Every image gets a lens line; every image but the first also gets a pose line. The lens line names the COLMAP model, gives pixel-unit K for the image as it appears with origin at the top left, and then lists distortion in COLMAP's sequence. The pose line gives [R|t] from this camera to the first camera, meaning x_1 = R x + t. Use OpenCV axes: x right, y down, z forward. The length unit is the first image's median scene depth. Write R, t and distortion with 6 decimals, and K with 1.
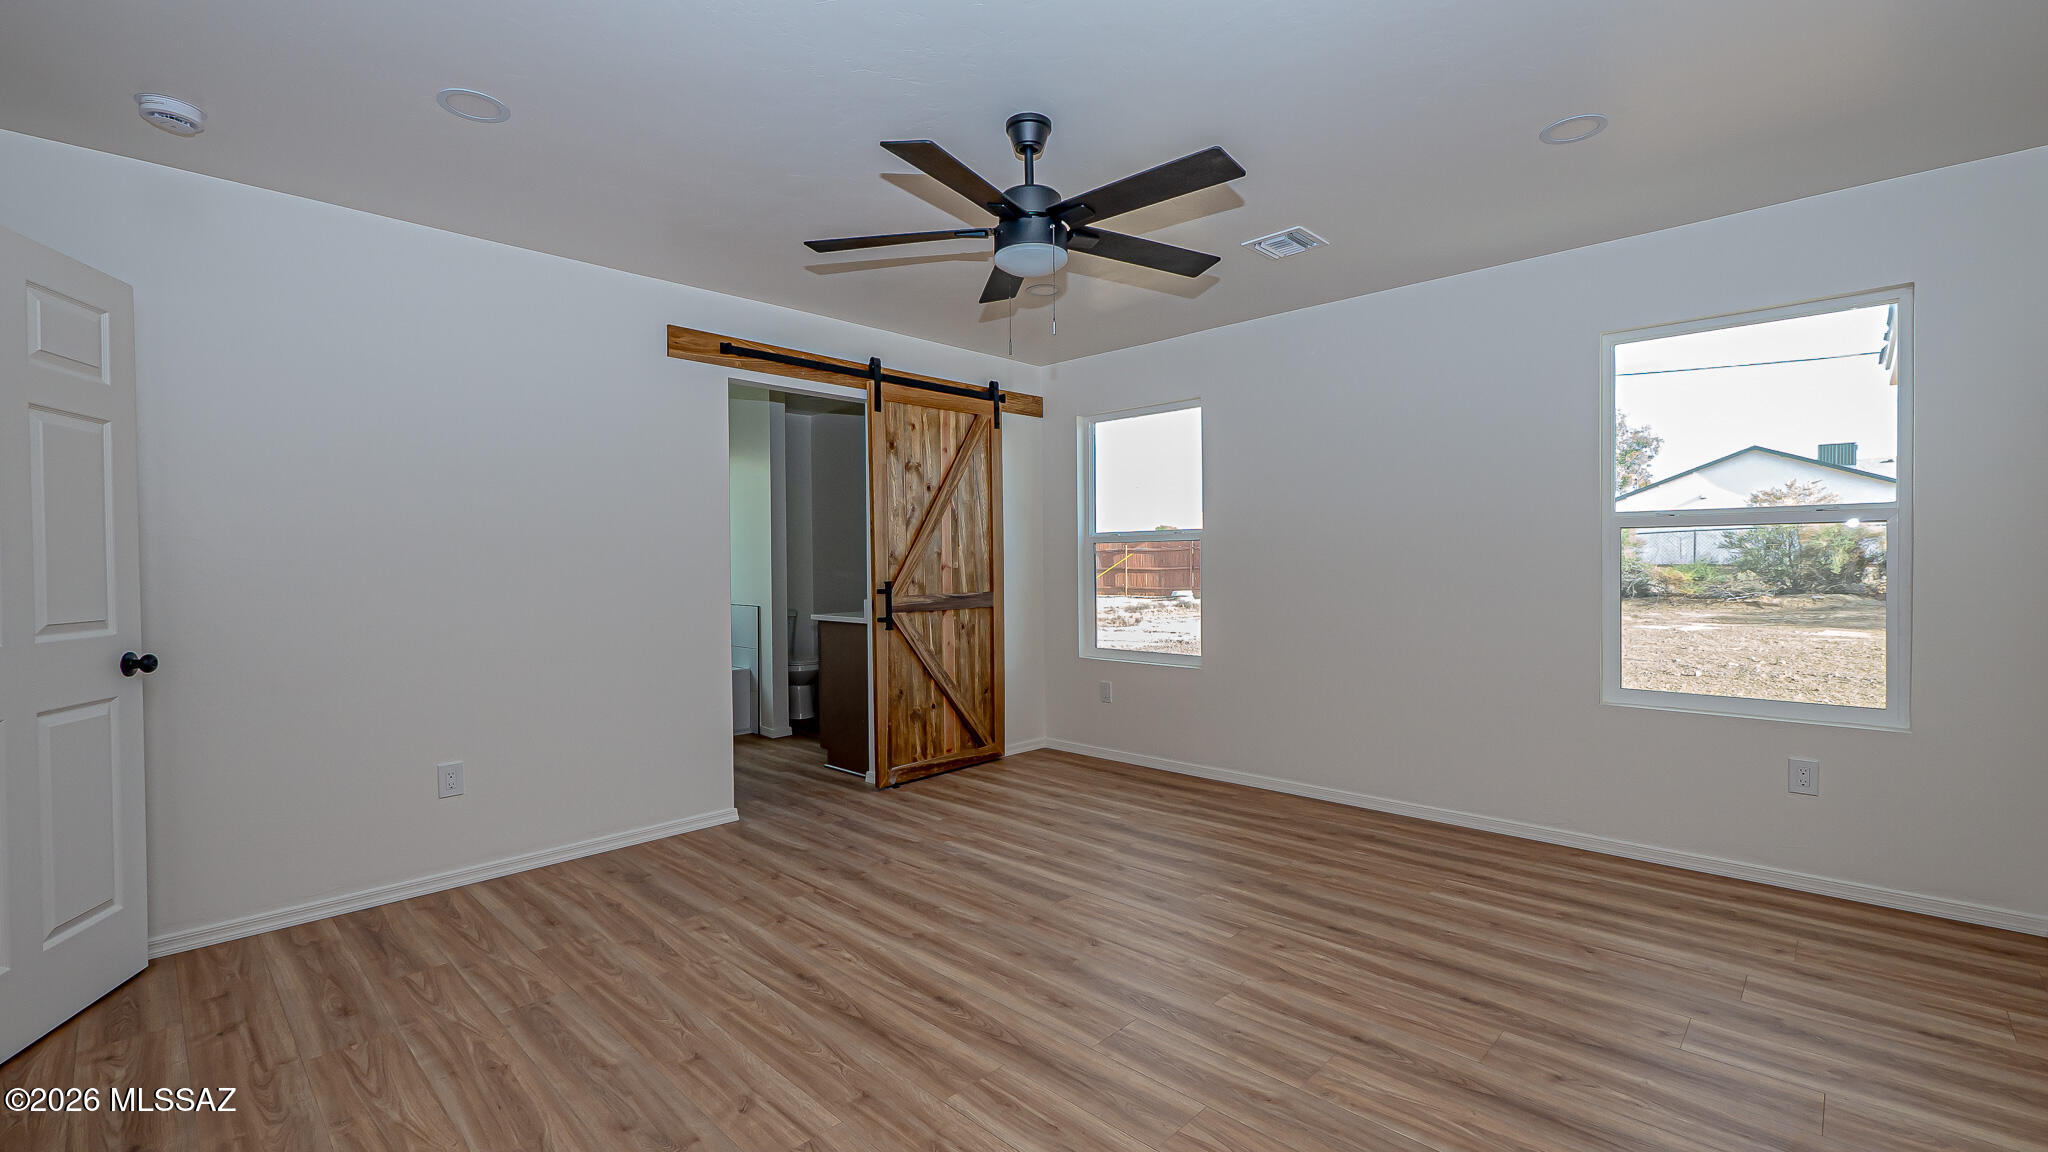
lens RADIAL K [[895.9, 0, 1029.5], [0, 895.9, 574.0], [0, 0, 1]] dist [-0.003619, 0.000041]
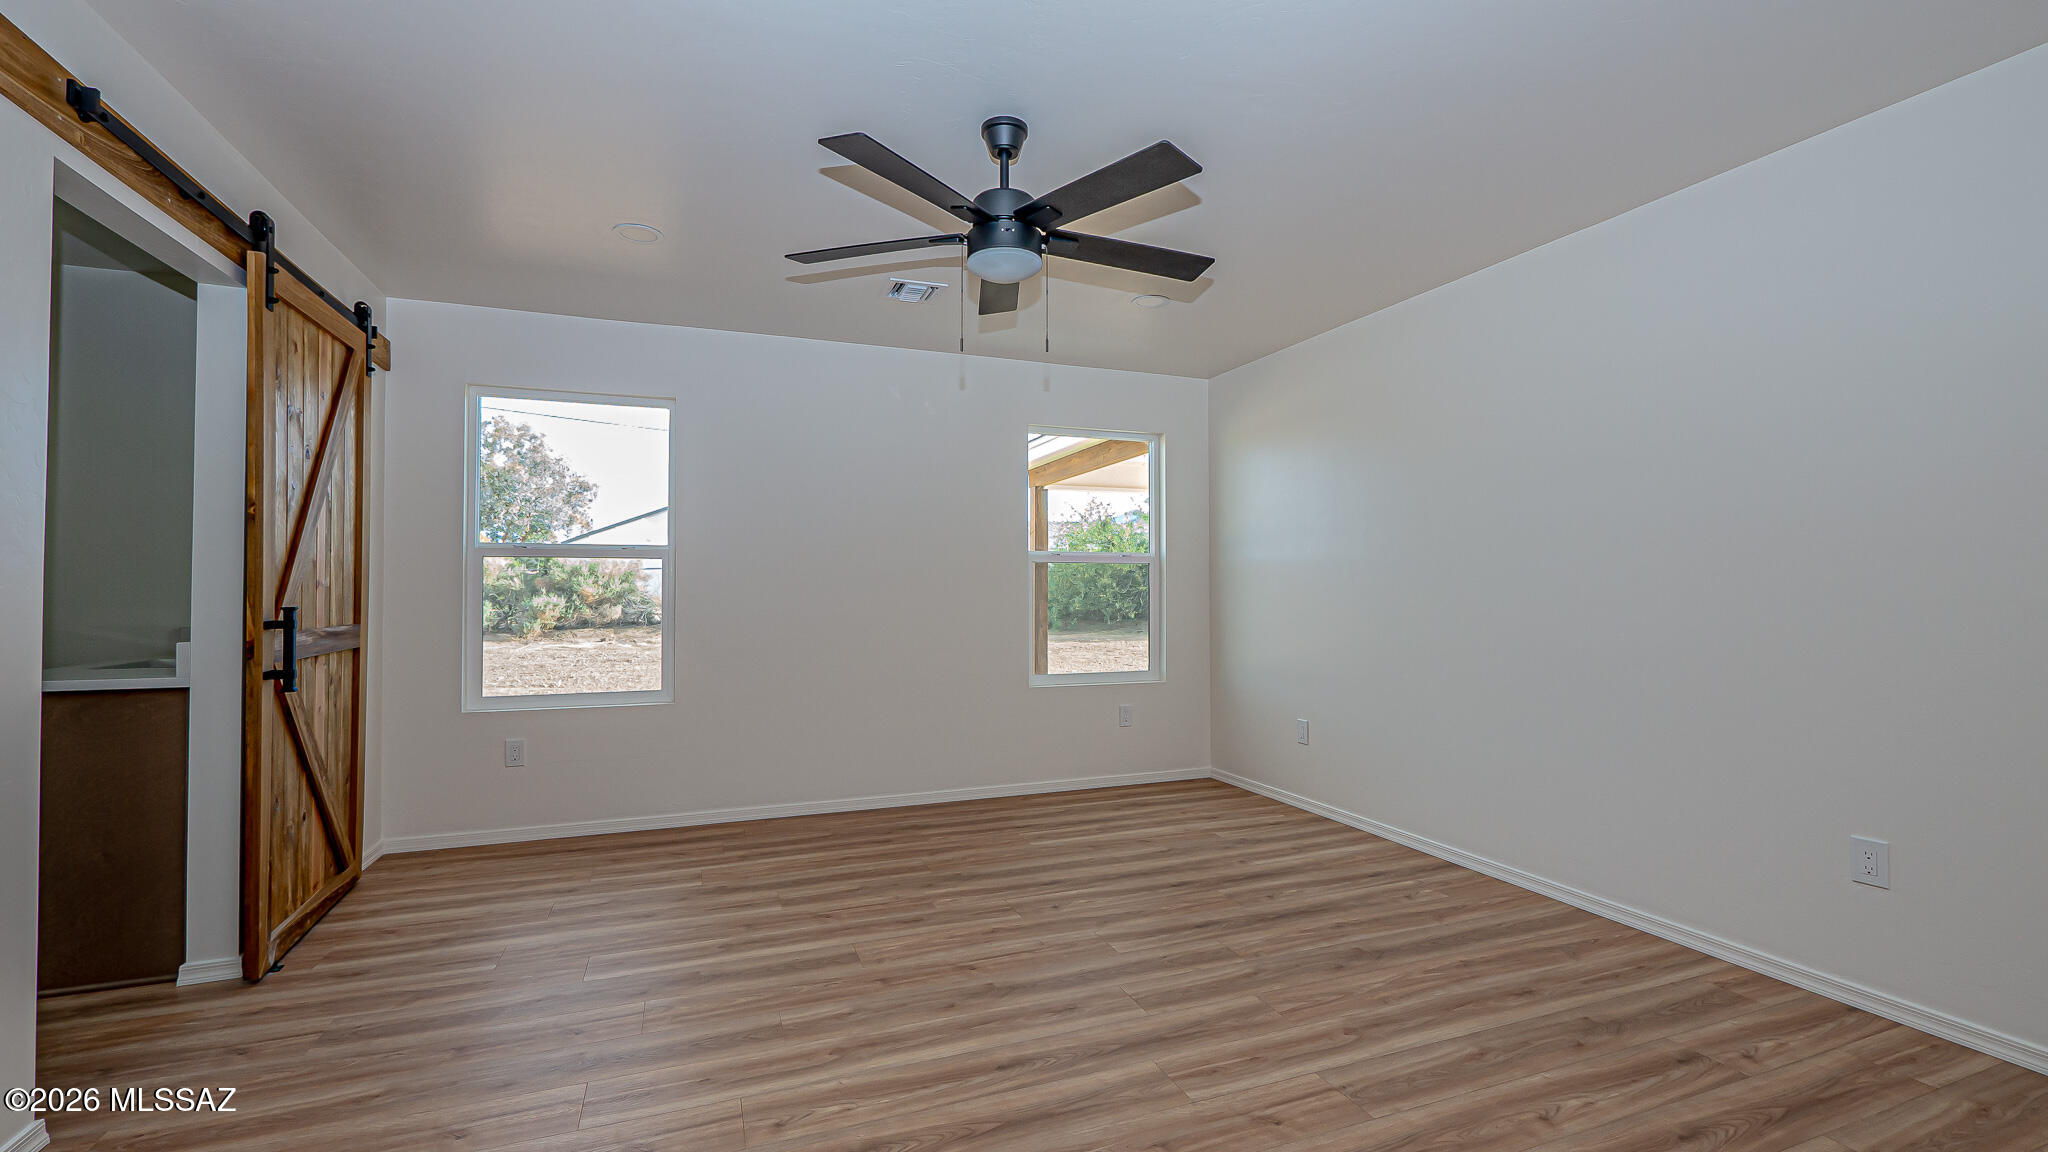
lens RADIAL K [[865.3, 0, 1066.9], [0, 865.3, 576.4], [0, 0, 1]] dist [-0.003279, -0.000076]
pose [[0.396611, 0.023638, 0.917682, -0.464610], [0.009926, 0.999500, -0.030035, 0.010048], [-0.917933, 0.021021, 0.396178, 0.319611]]
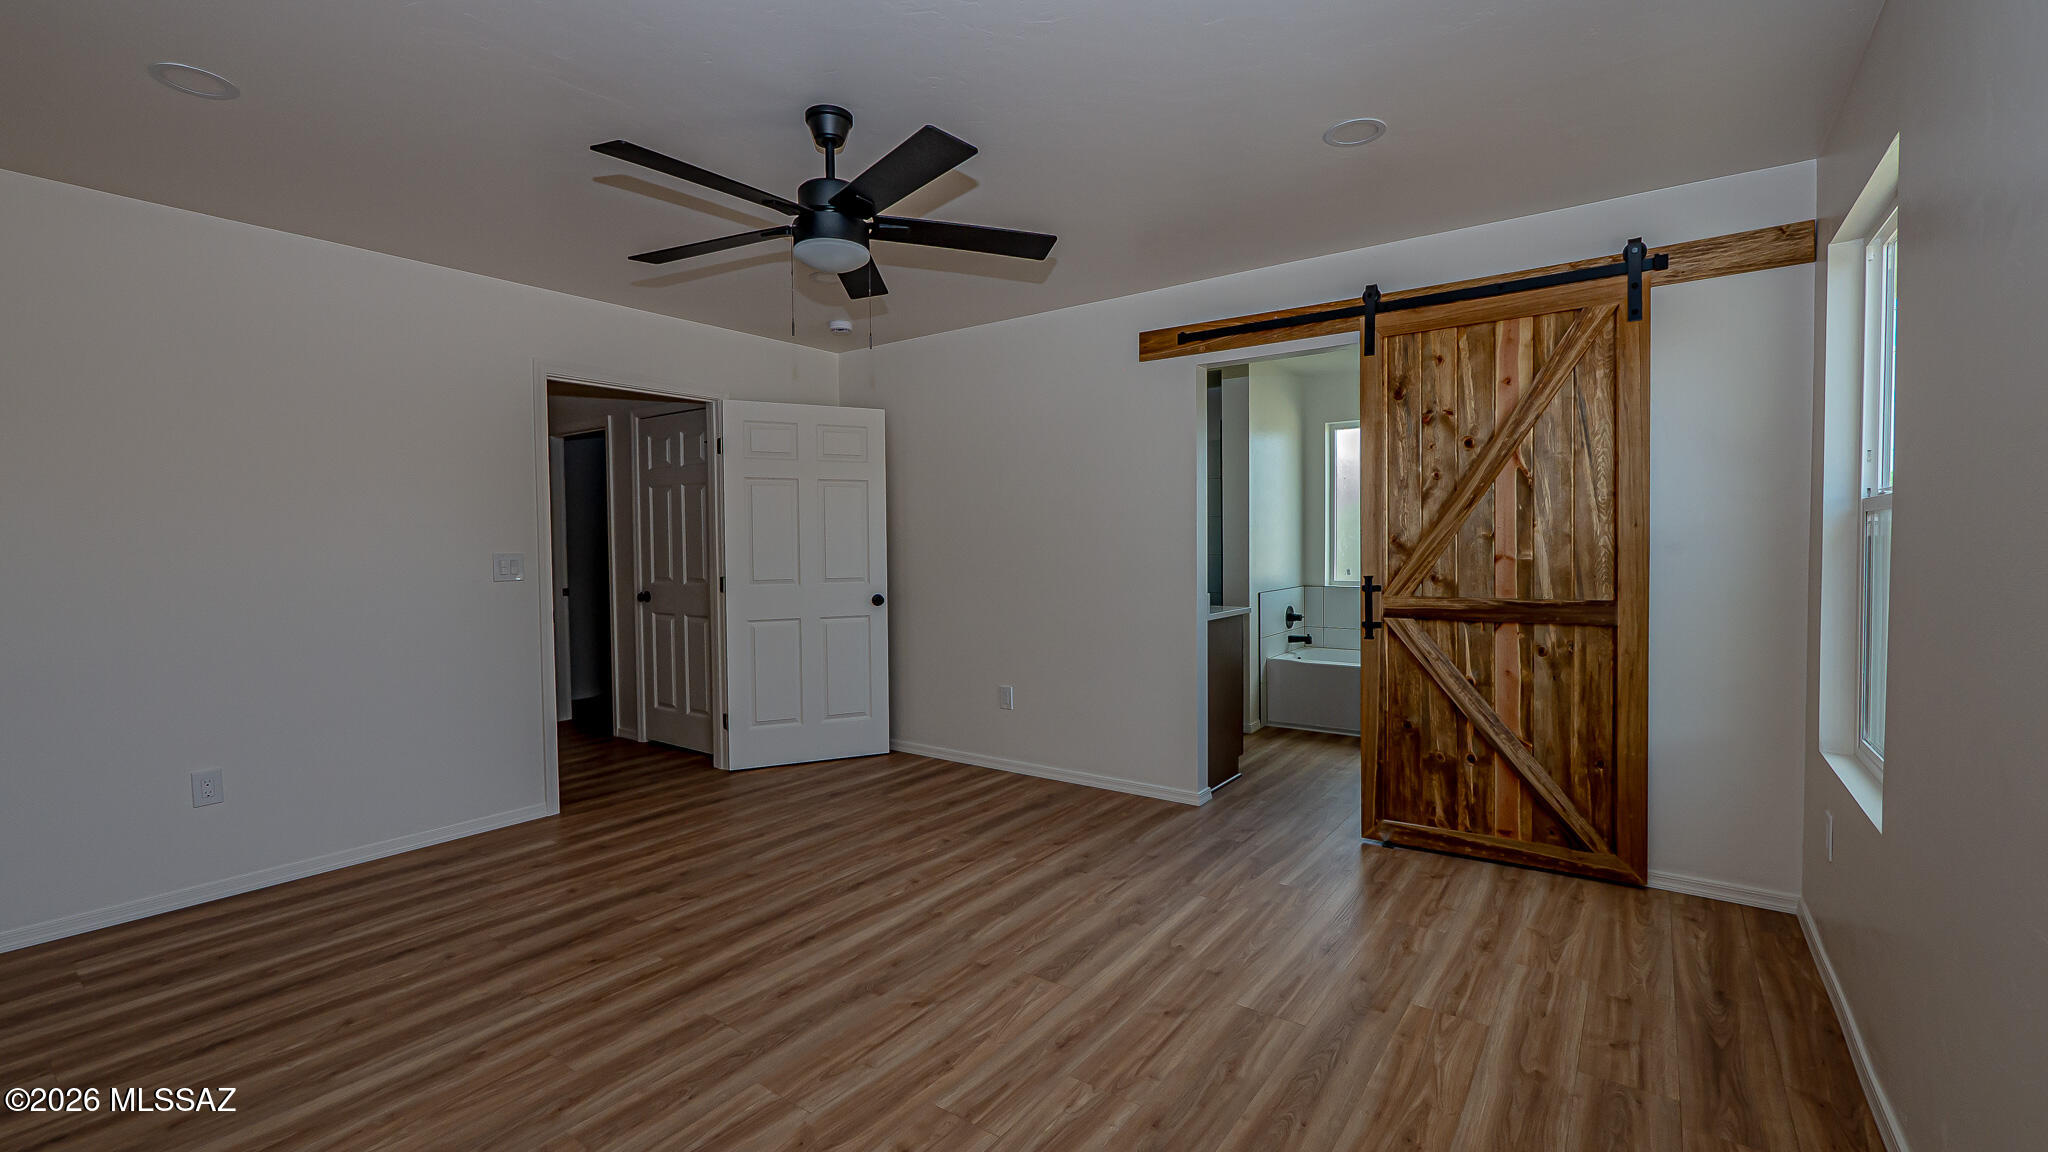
lens RADIAL K [[884.7, 0, 1017.8], [0, 884.7, 574.6], [0, 0, 1]] dist [-0.003678, -0.000140]
pose [[0.105825, 0.044603, -0.993384, 0.560318], [-0.003521, 0.999004, 0.044480, -0.025321], [0.994379, -0.001210, 0.105876, 0.615364]]
